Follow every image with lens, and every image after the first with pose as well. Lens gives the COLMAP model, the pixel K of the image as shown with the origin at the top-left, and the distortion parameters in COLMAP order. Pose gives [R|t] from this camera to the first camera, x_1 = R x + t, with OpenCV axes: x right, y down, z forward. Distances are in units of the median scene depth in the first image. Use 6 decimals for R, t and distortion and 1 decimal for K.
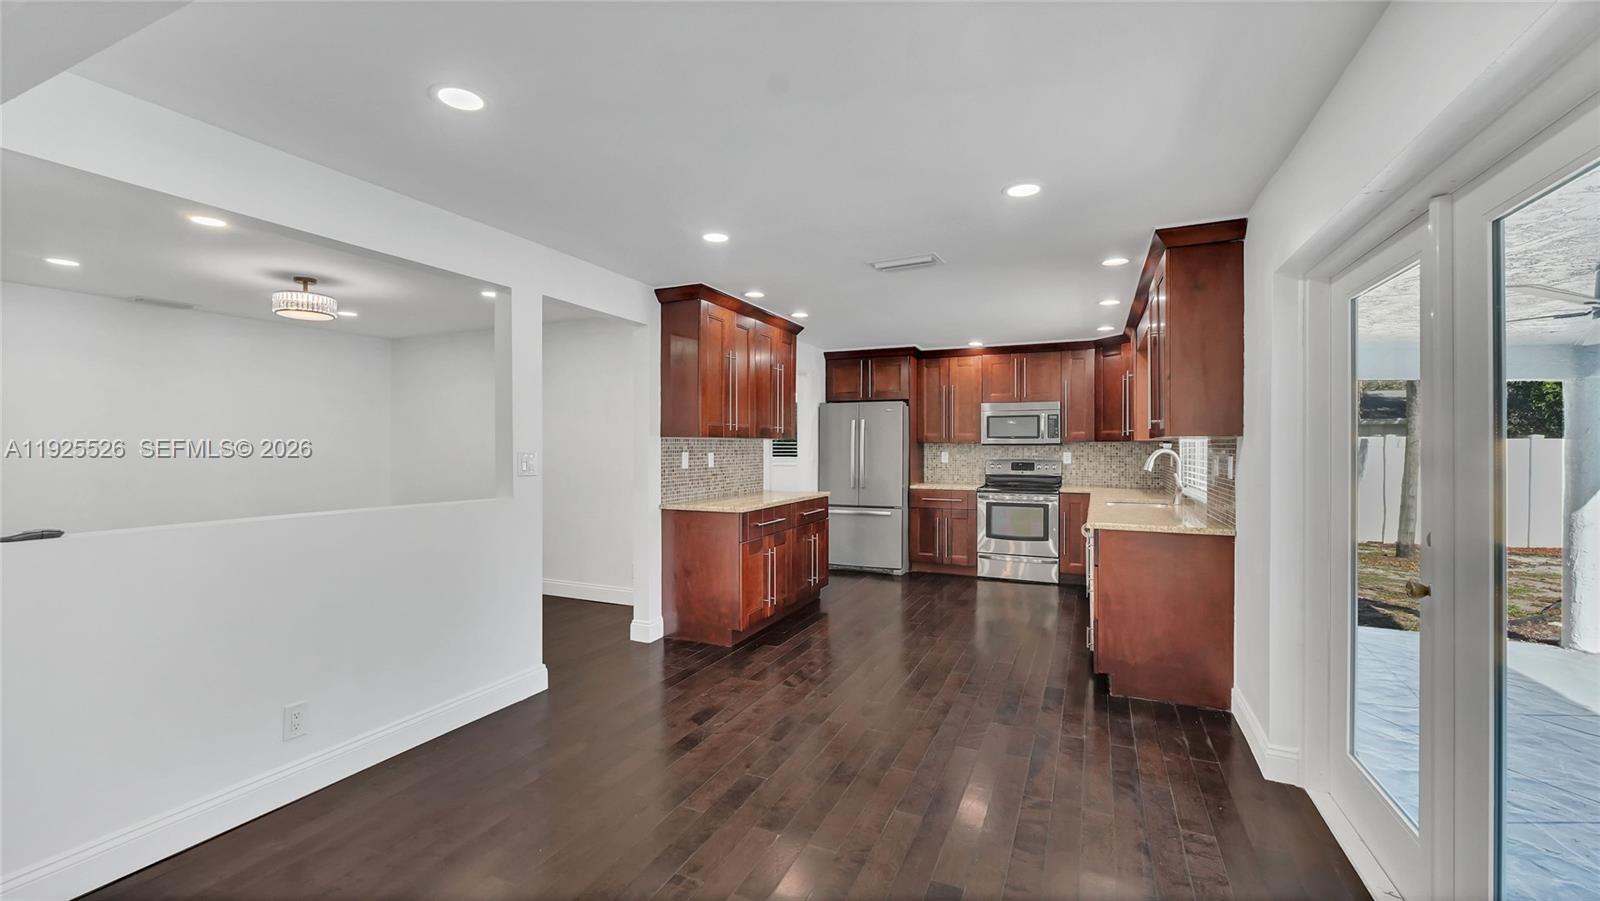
lens RADIAL K [[642.2, 0, 800.0], [0, 642.2, 450.5], [0, 0, 1]] dist [0.001347, -0.000126]
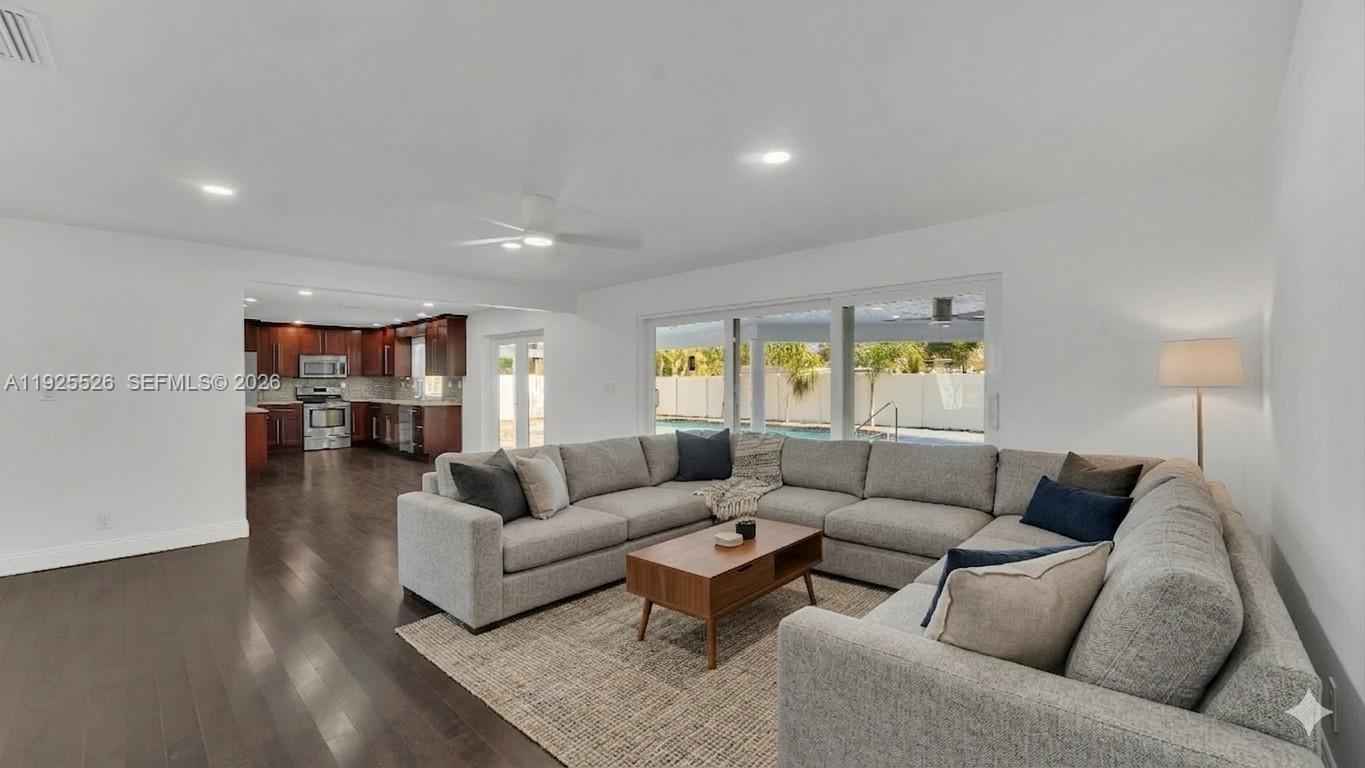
lens RADIAL K [[547.9, 0, 682.5], [0, 547.9, 384.0], [0, 0, 1]] dist [0.001347, -0.000126]
pose [[0.309678, -0.012829, 0.950755, -0.863523], [0.006013, 0.999915, 0.011533, -0.003464], [-0.950823, 0.002145, 0.309729, -0.503755]]
